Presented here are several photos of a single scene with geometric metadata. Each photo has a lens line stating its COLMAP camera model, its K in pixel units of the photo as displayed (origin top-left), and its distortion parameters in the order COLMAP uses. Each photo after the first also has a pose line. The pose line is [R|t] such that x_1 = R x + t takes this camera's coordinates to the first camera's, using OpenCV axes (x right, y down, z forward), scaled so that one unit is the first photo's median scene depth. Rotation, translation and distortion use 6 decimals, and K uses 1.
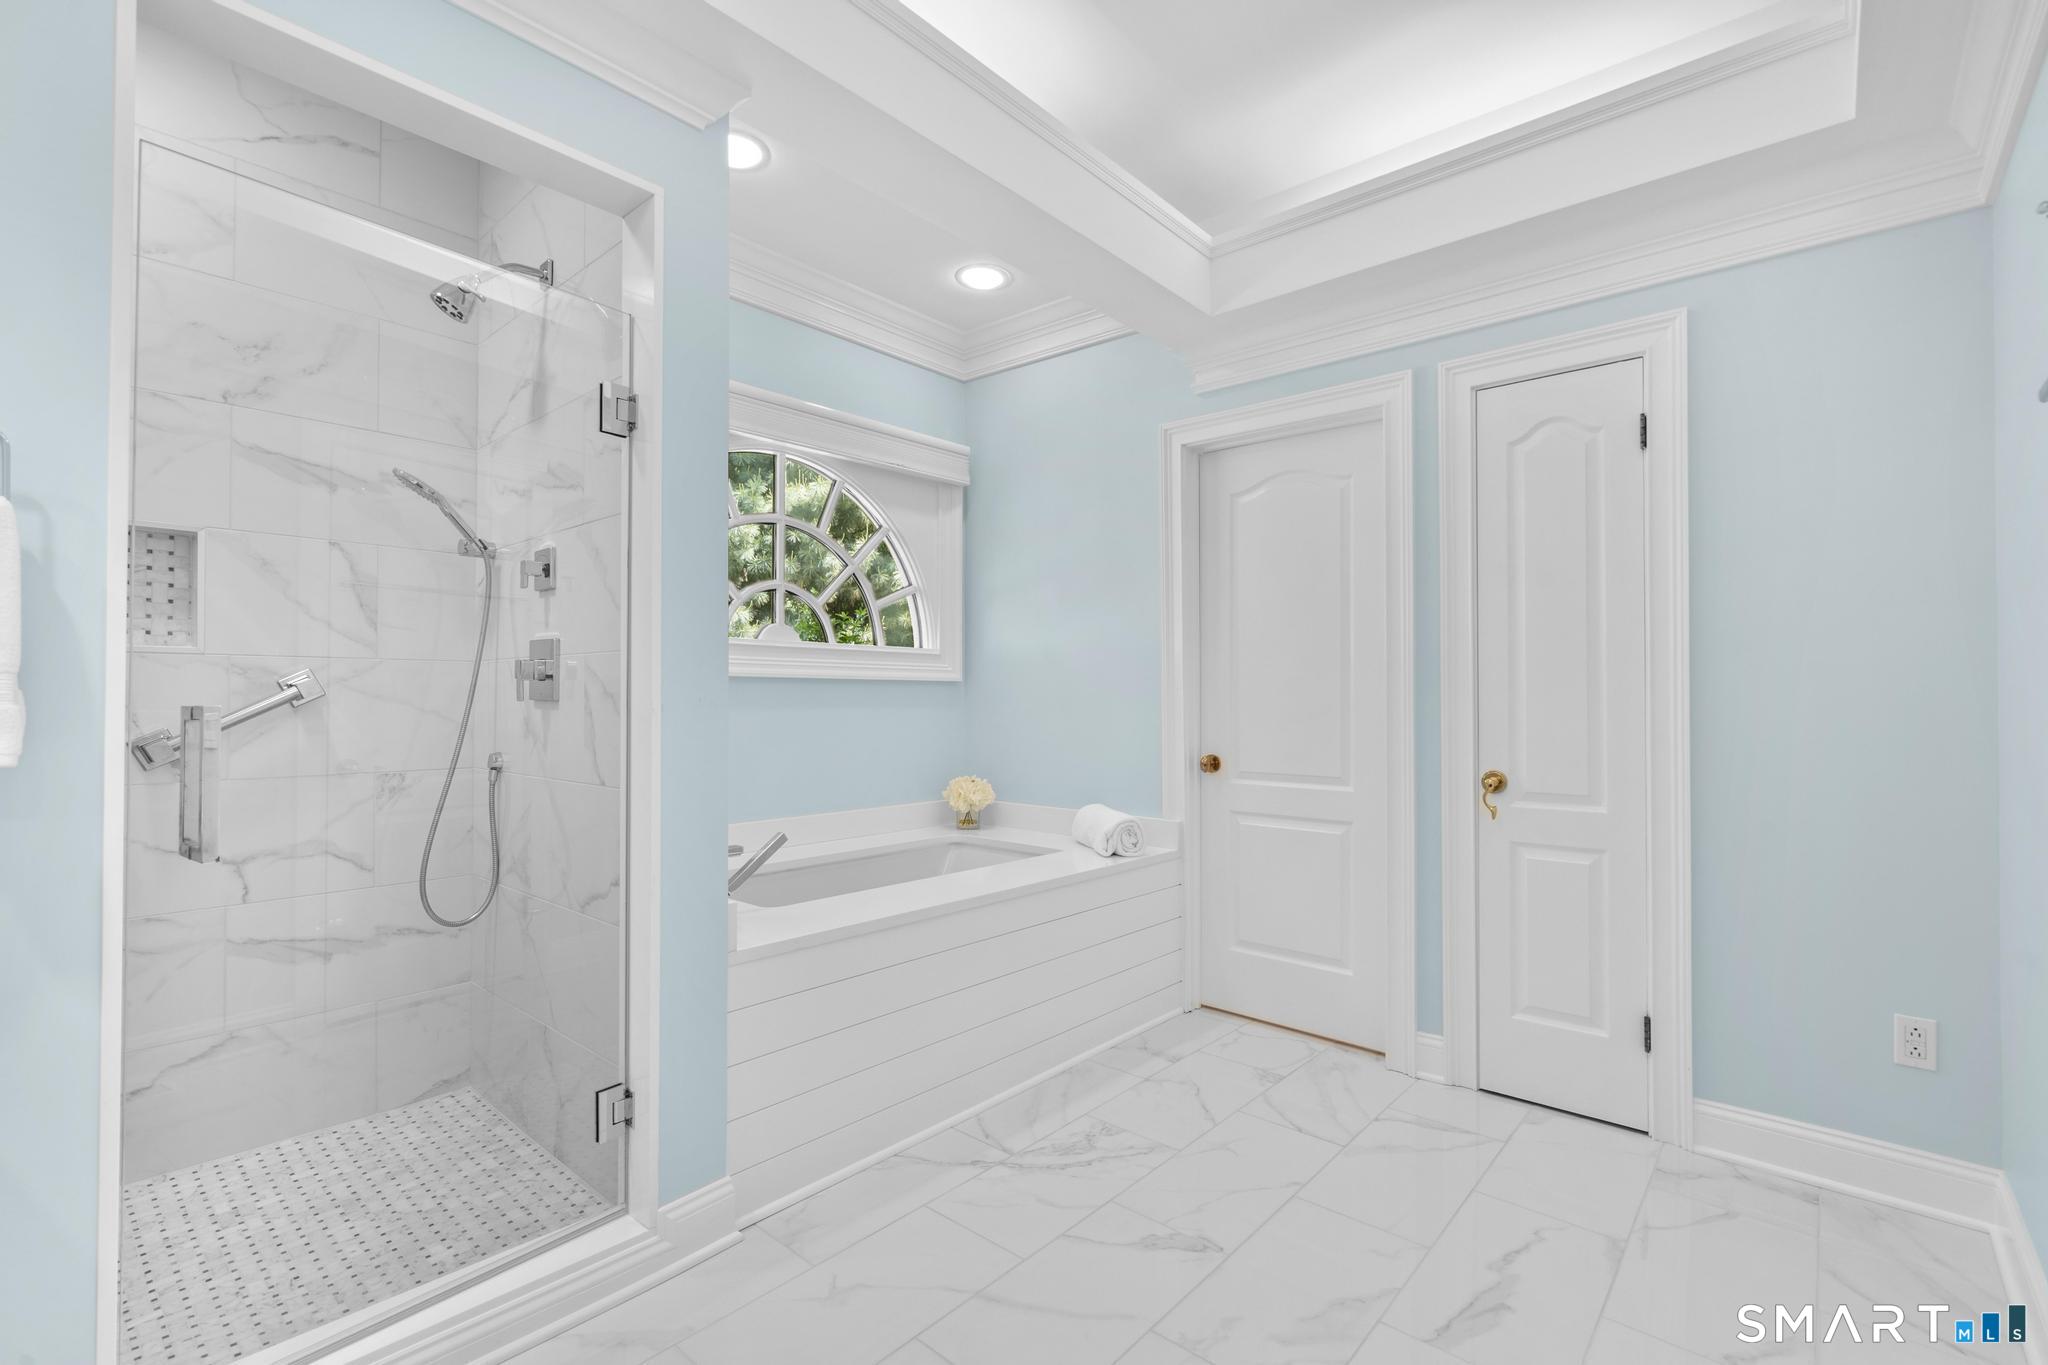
lens RADIAL K [[925.9, 0, 1012.1], [0, 925.9, 680.0], [0, 0, 1]] dist [-0.004378, -0.000156]
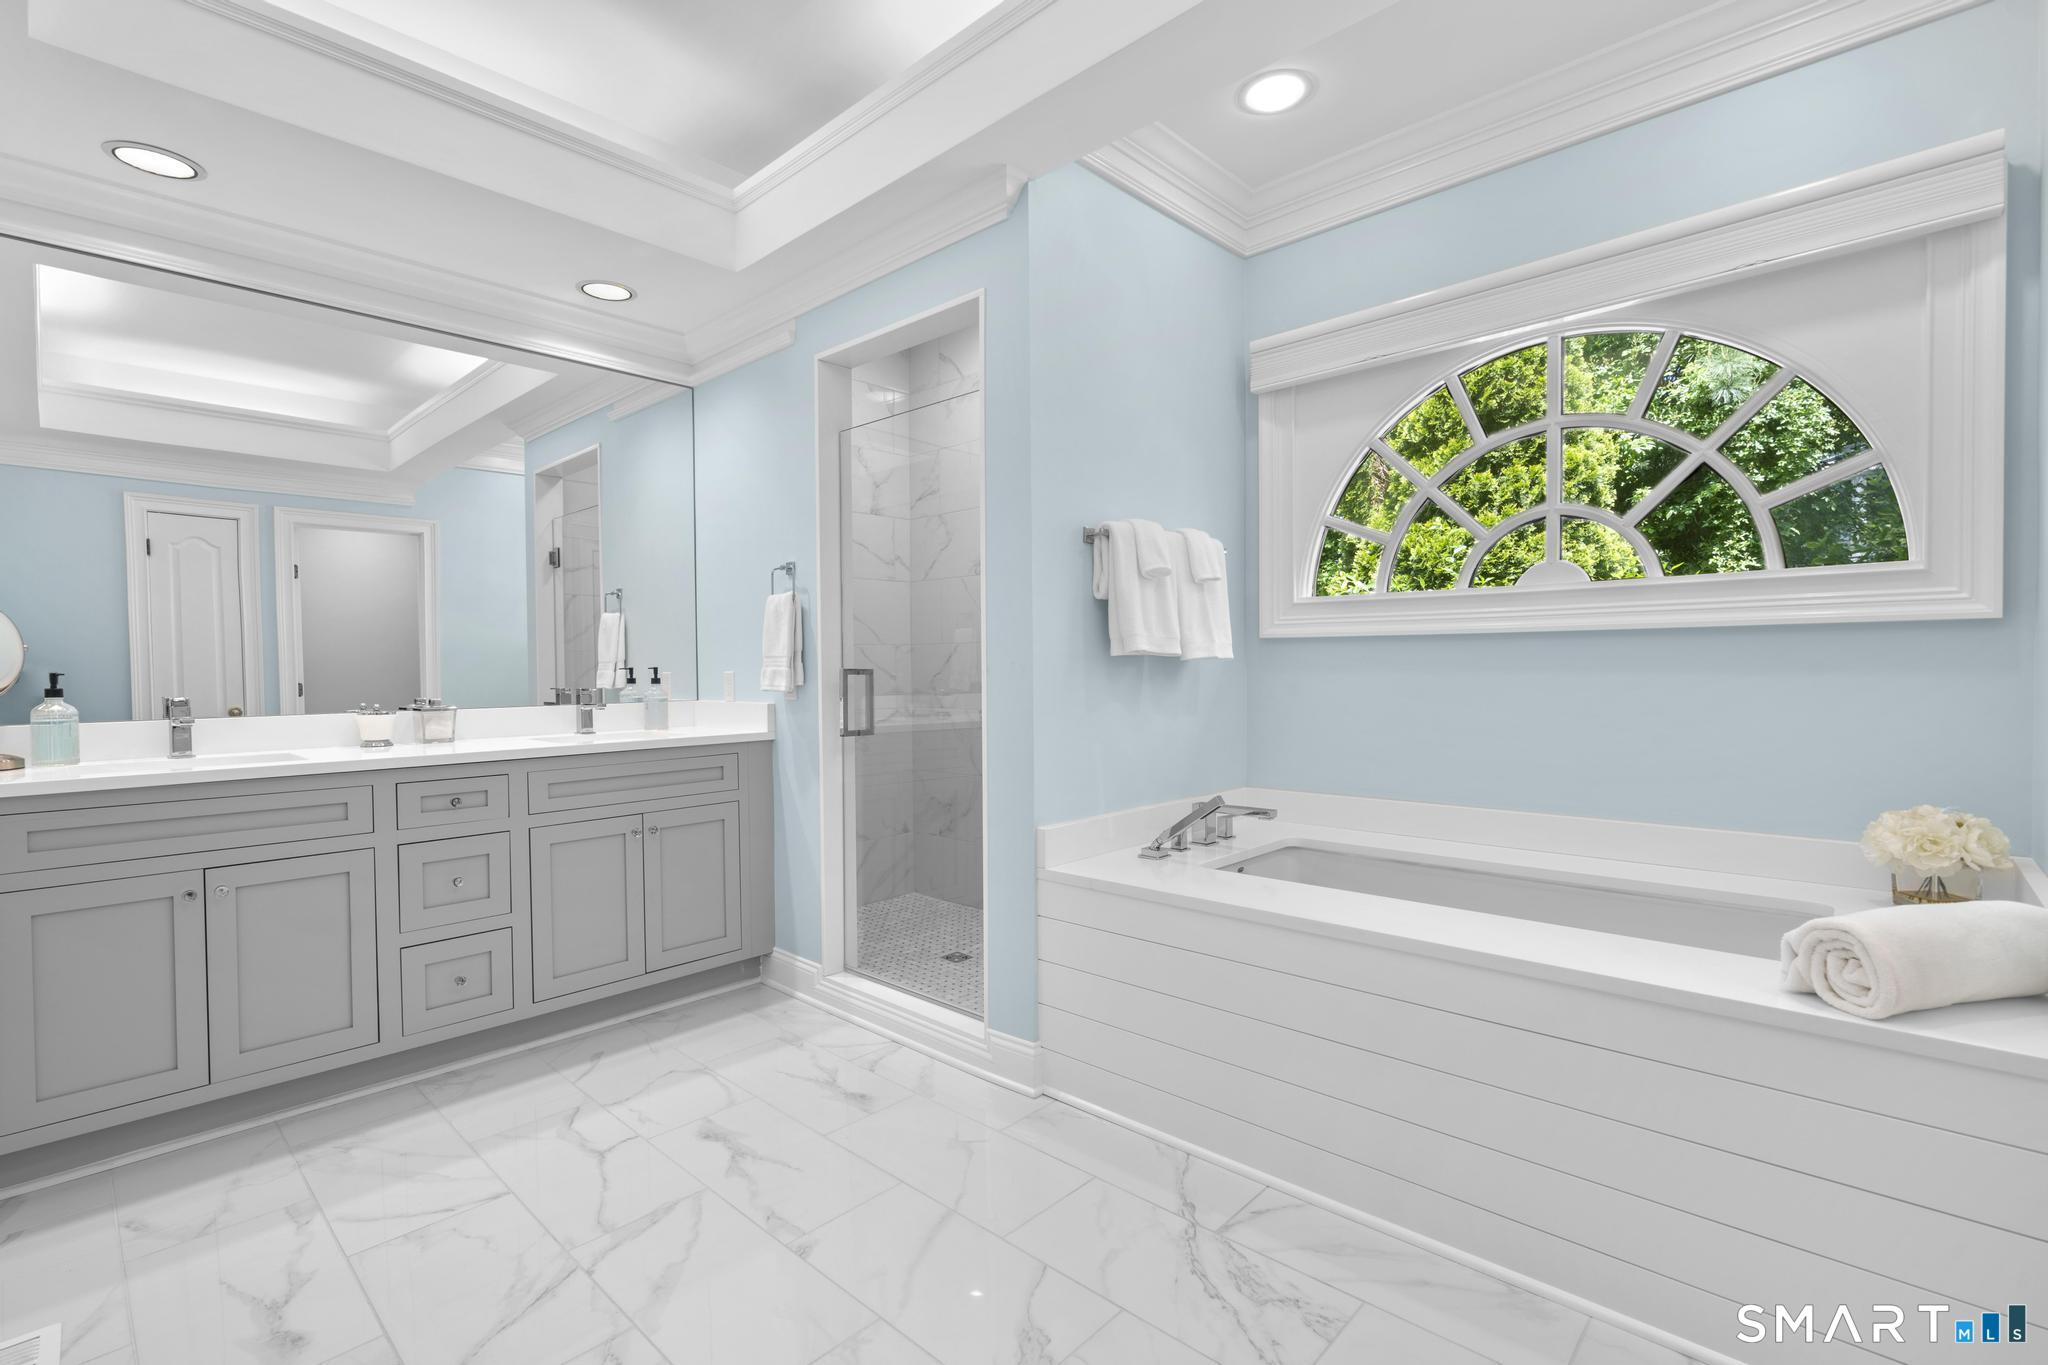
lens RADIAL K [[925.9, 0, 1013.3], [0, 925.9, 693.9], [0, 0, 1]] dist [-0.004378, -0.000156]
pose [[-0.041585, 0.019811, -0.998939, 0.745592], [0.027439, 0.999449, 0.018678, 0.029947], [0.998758, -0.026633, -0.042105, 0.821045]]
